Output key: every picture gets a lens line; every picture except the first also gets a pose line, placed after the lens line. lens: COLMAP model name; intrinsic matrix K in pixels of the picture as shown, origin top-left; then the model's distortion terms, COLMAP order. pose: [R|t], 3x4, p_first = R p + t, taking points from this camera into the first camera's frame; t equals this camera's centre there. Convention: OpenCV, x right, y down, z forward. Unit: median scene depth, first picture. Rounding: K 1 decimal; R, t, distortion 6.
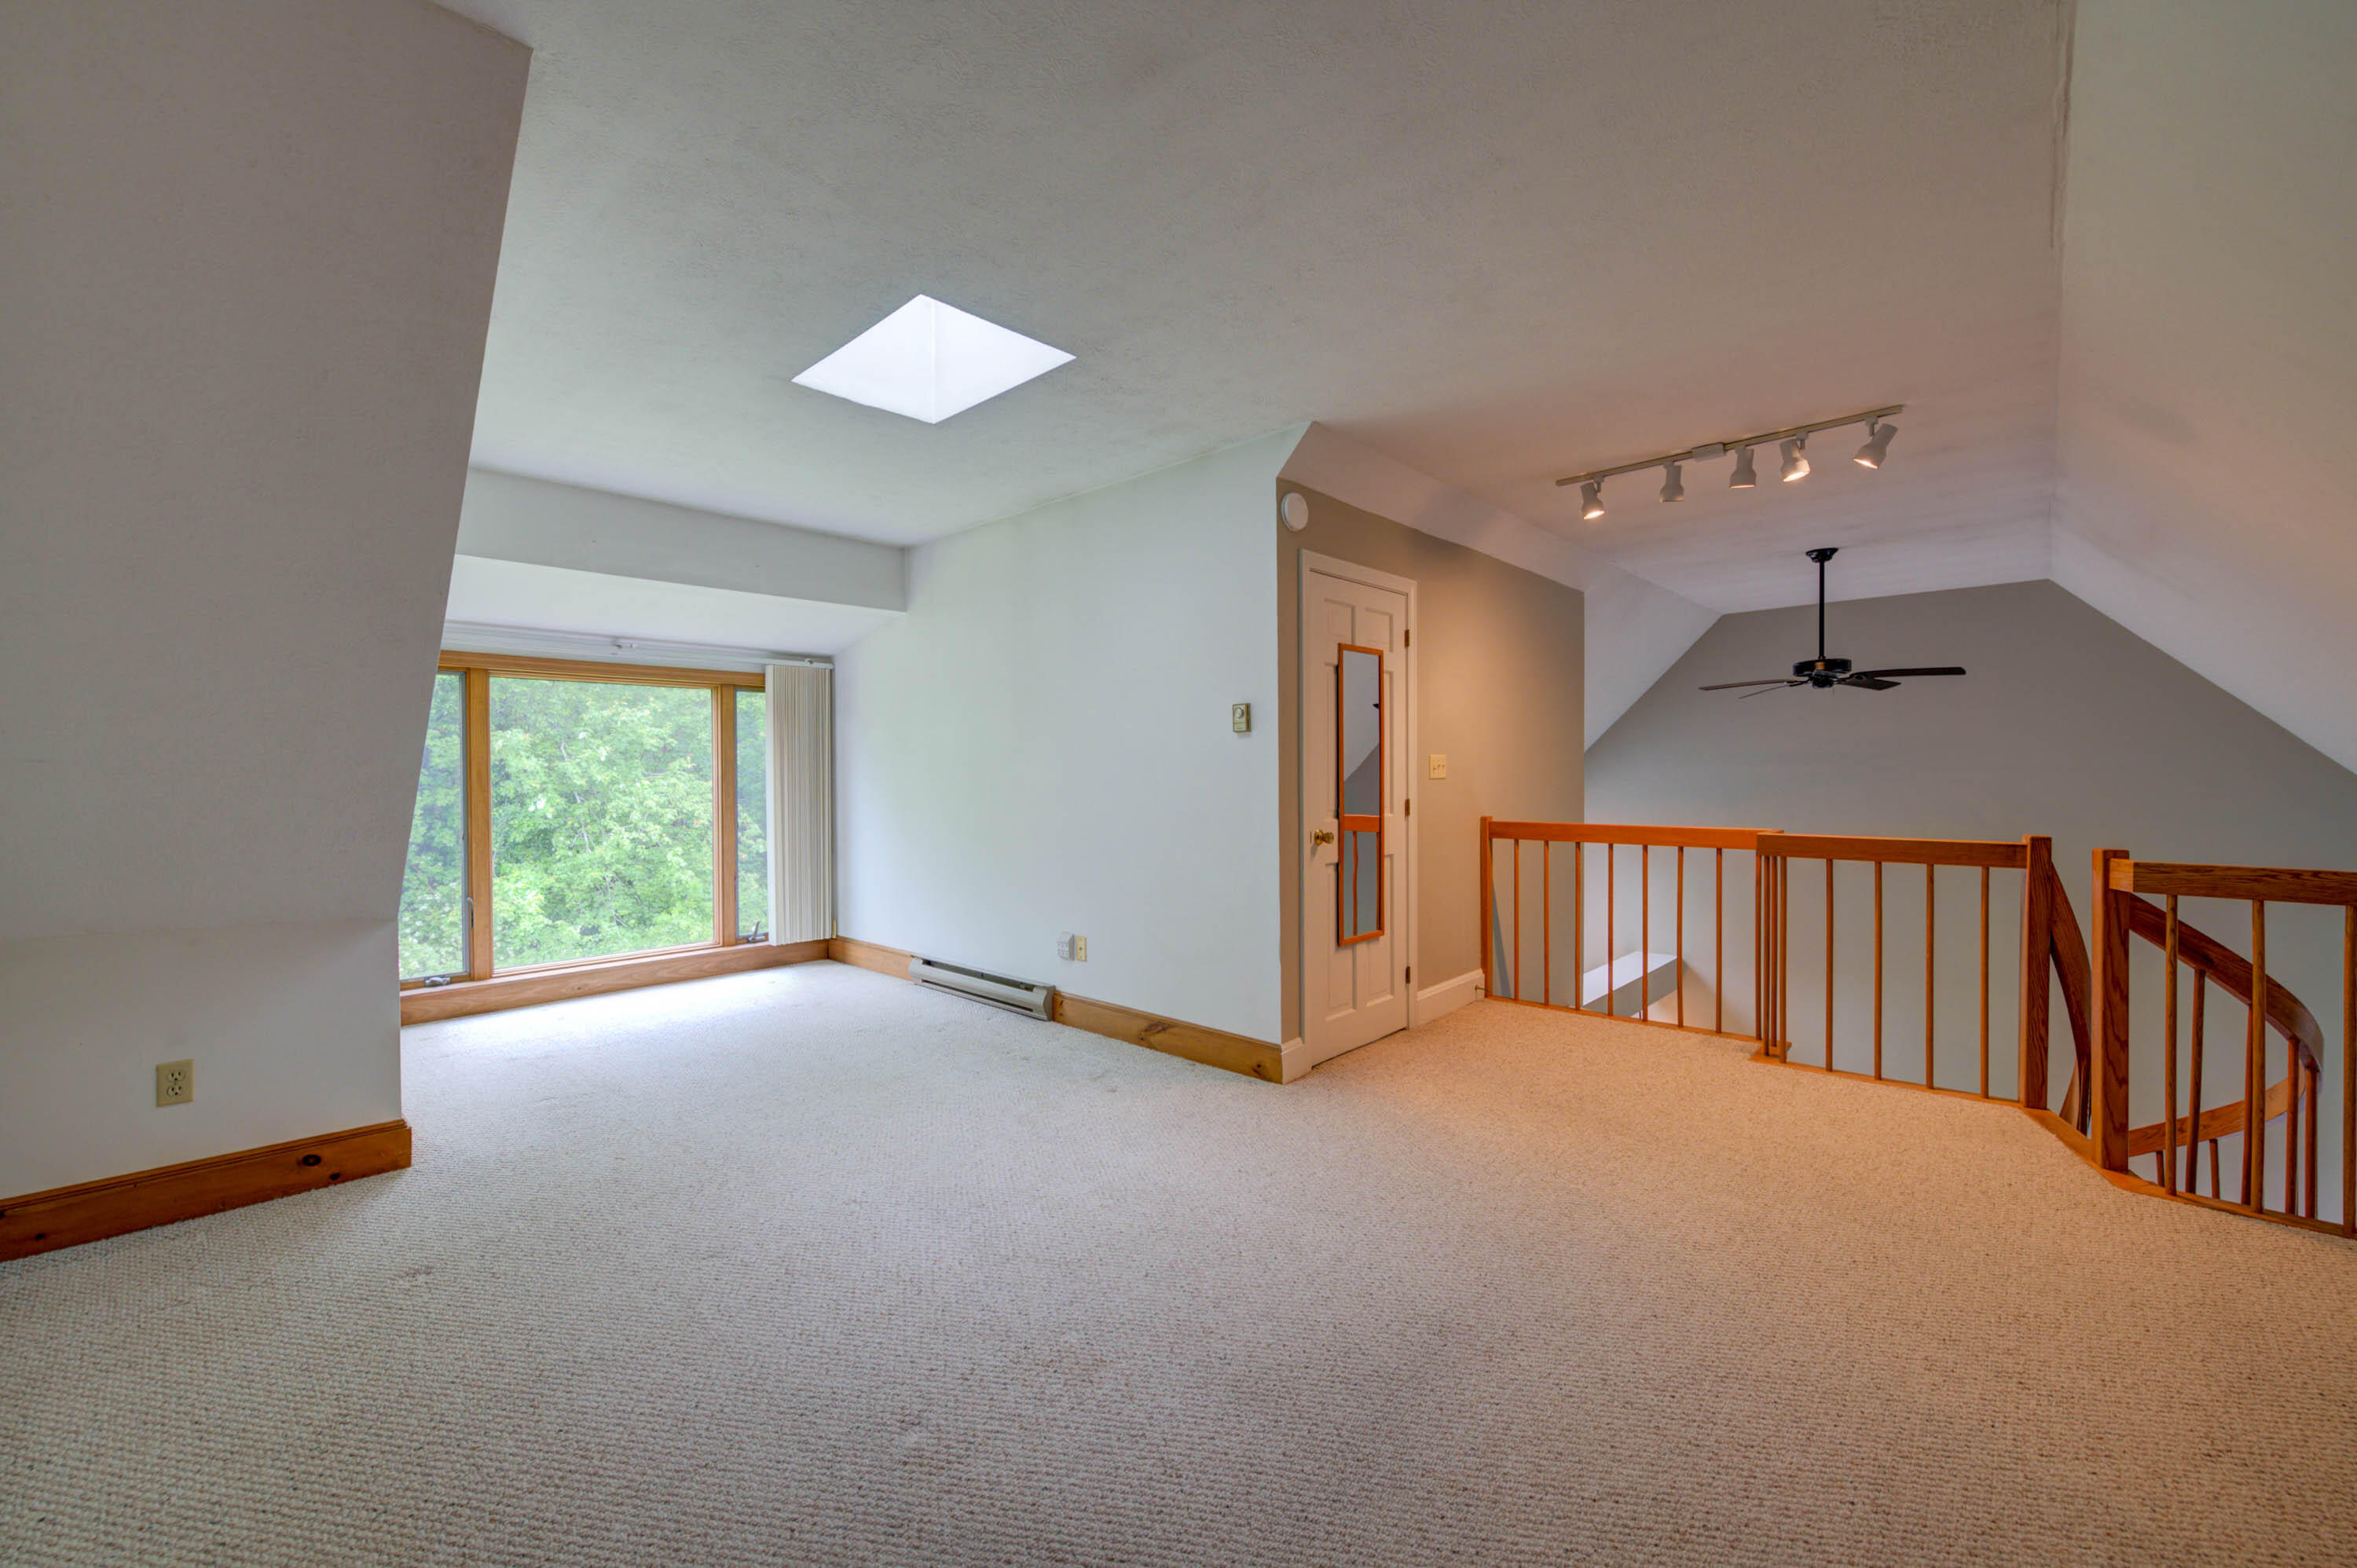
lens RADIAL K [[929.9, 0, 1181.9], [0, 929.9, 780.4], [0, 0, 1]] dist [-0.002100, -0.001779]
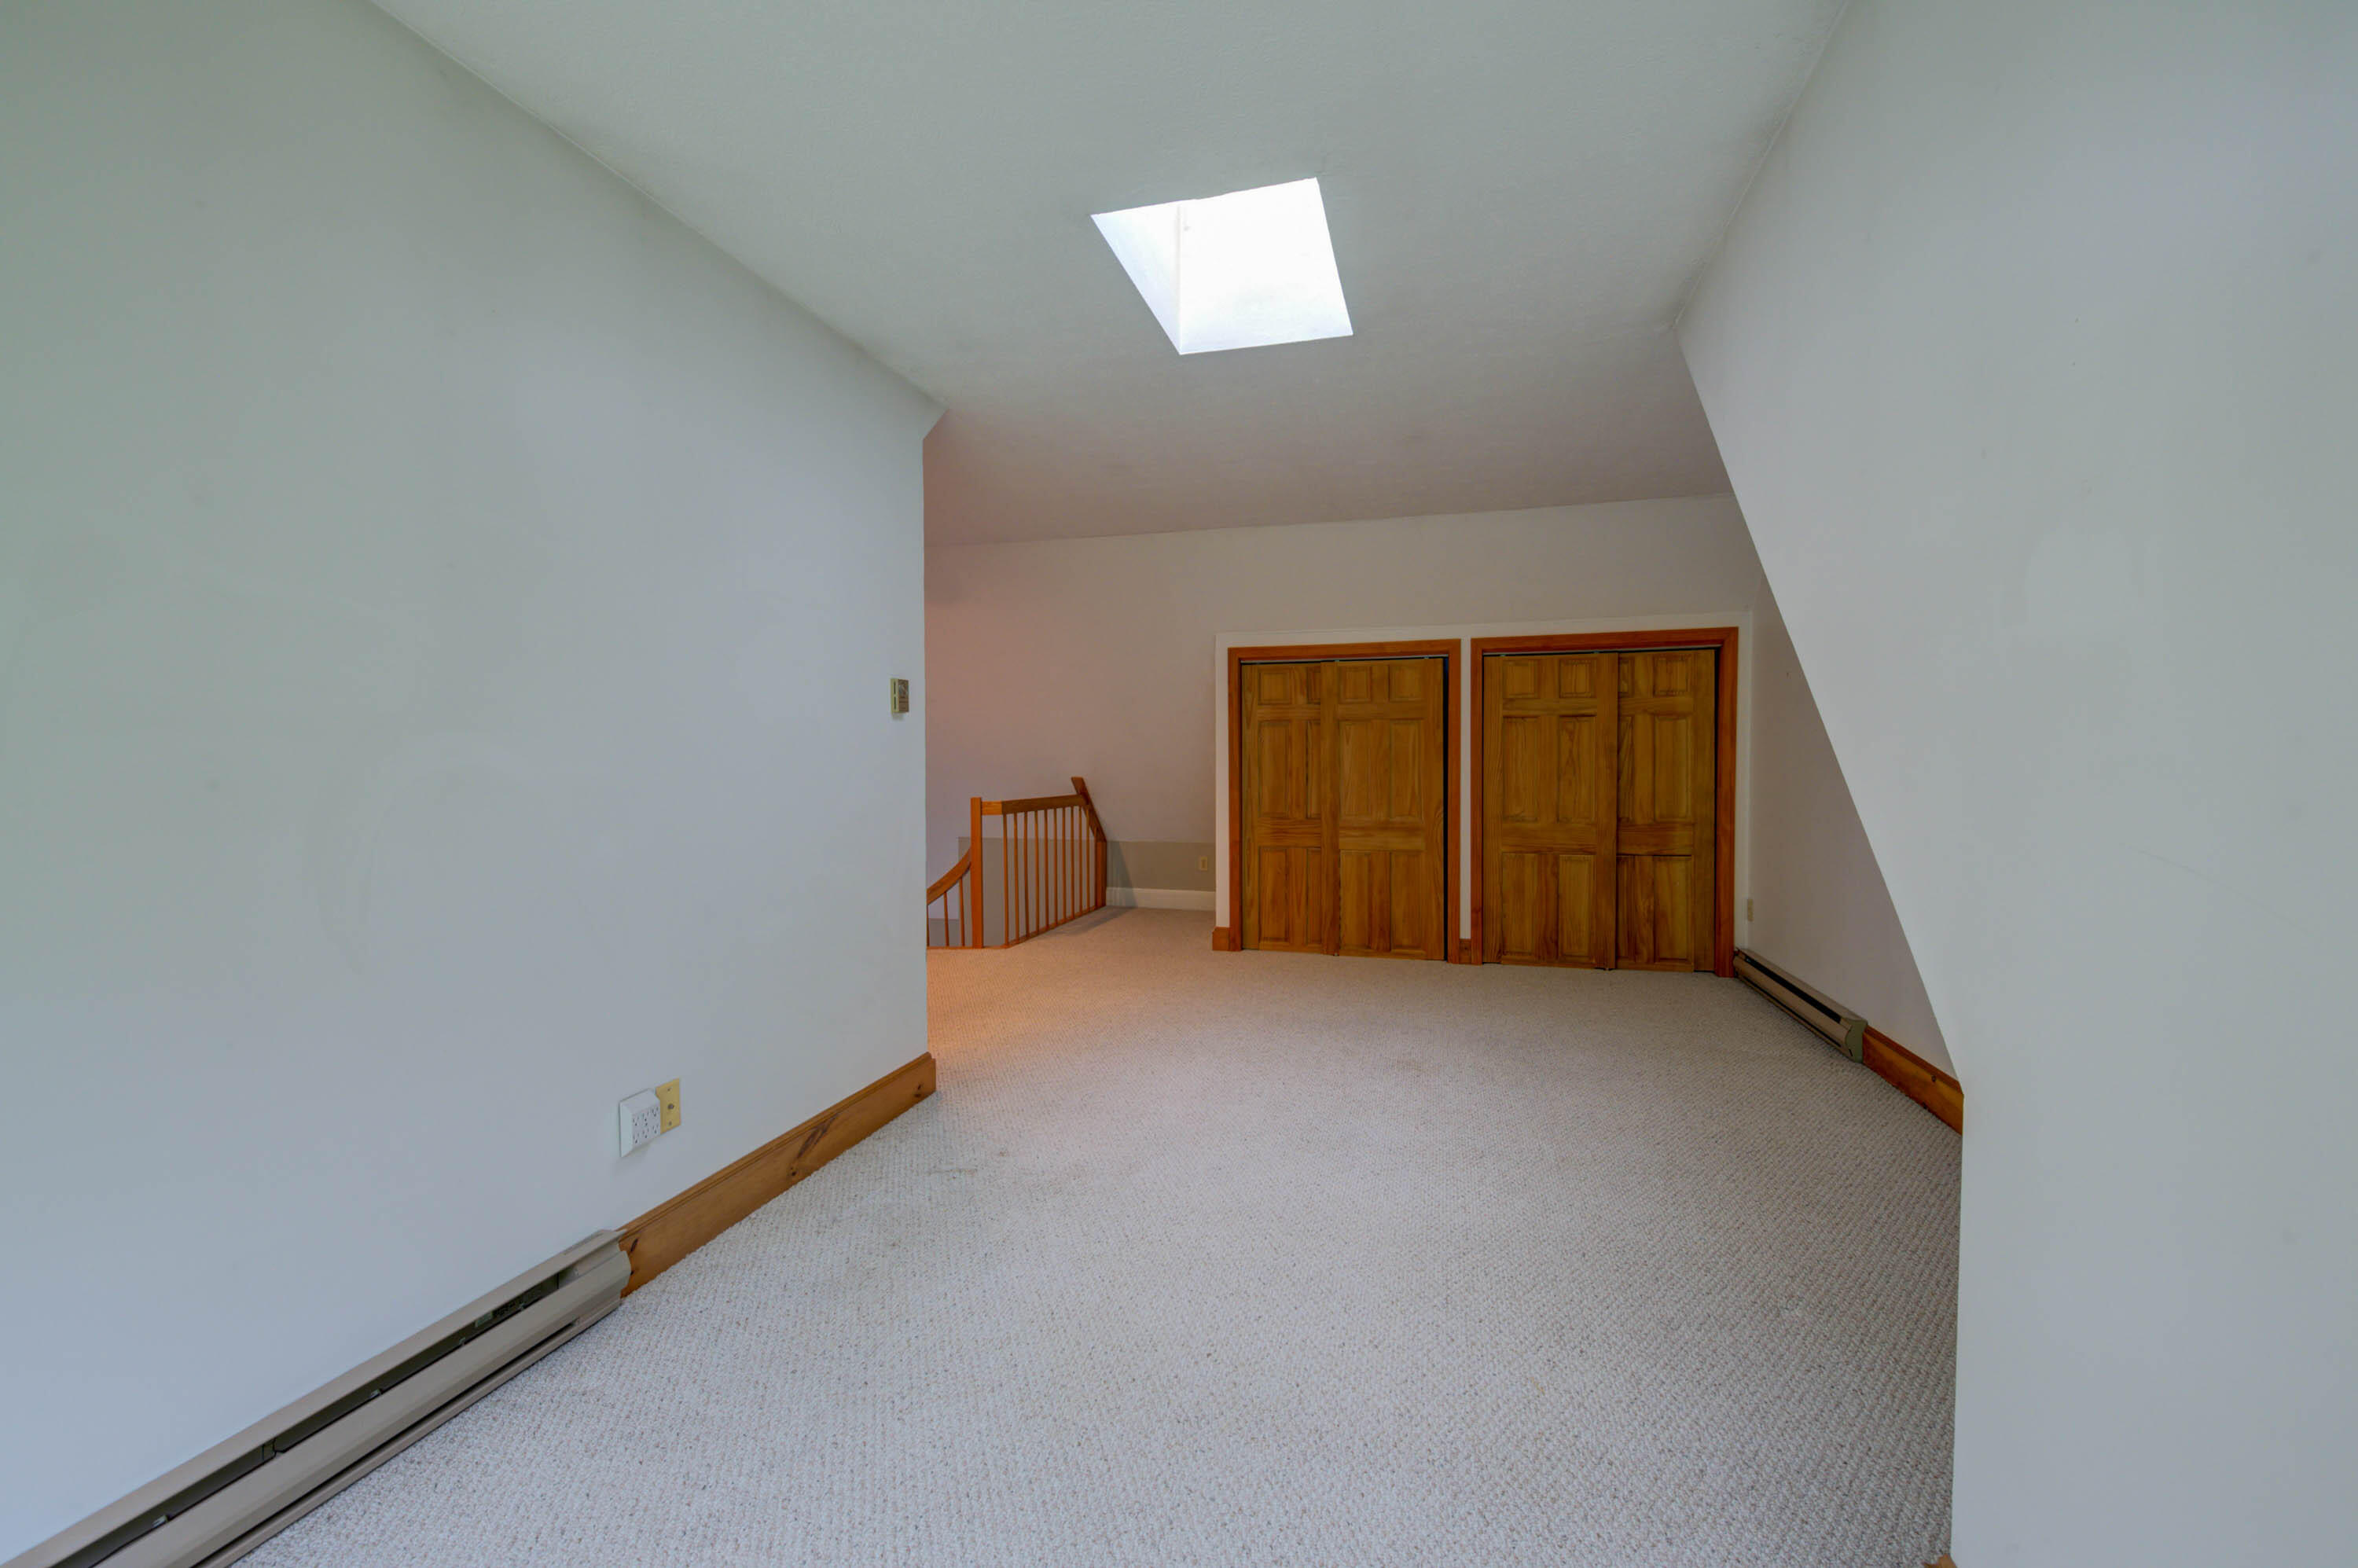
lens RADIAL K [[930.3, 0, 1175.2], [0, 930.3, 778.9], [0, 0, 1]] dist [-0.002100, -0.001779]
pose [[-0.461158, -0.009560, 0.887267, -0.600174], [0.010541, 0.999812, 0.016252, -0.001556], [-0.887256, 0.016848, -0.460970, 0.867708]]
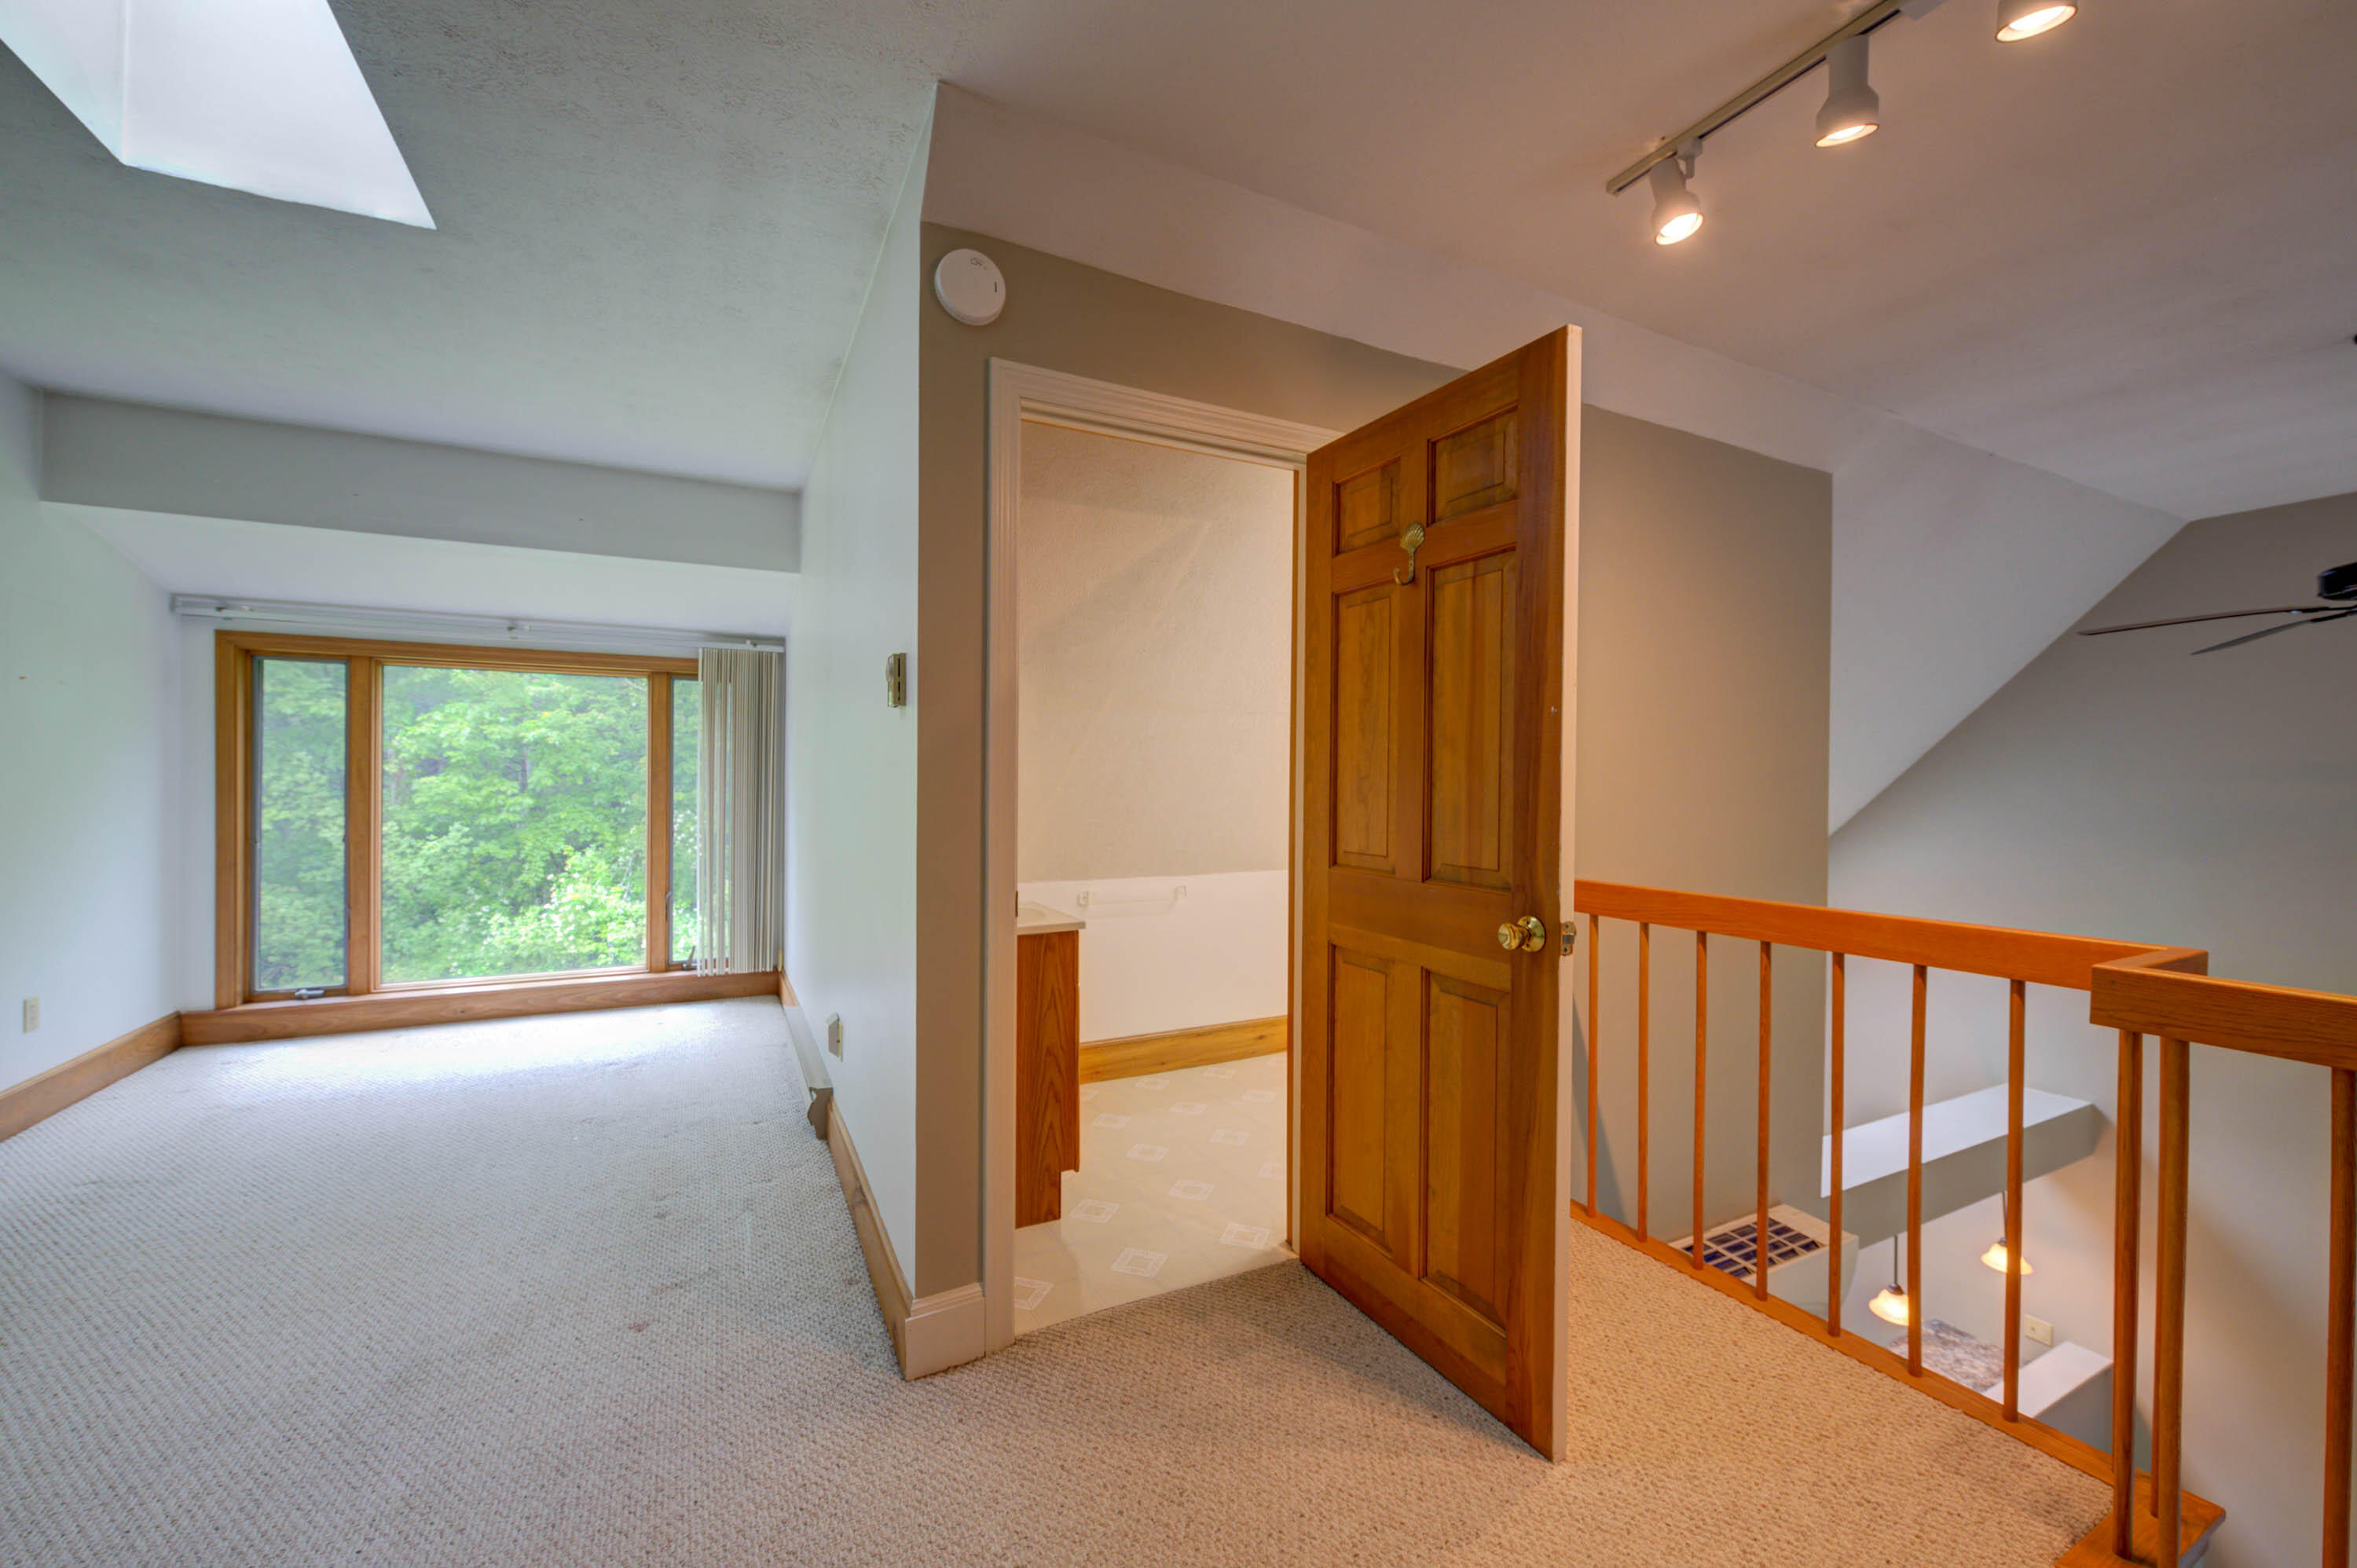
lens RADIAL K [[929.9, 0, 1175.1], [0, 929.9, 782.1], [0, 0, 1]] dist [-0.002100, -0.001779]
pose [[0.940233, 0.015178, -0.340194, 0.295884], [-0.017542, 0.999839, -0.003874, -0.005925], [0.340080, 0.009610, 0.940347, 0.390053]]
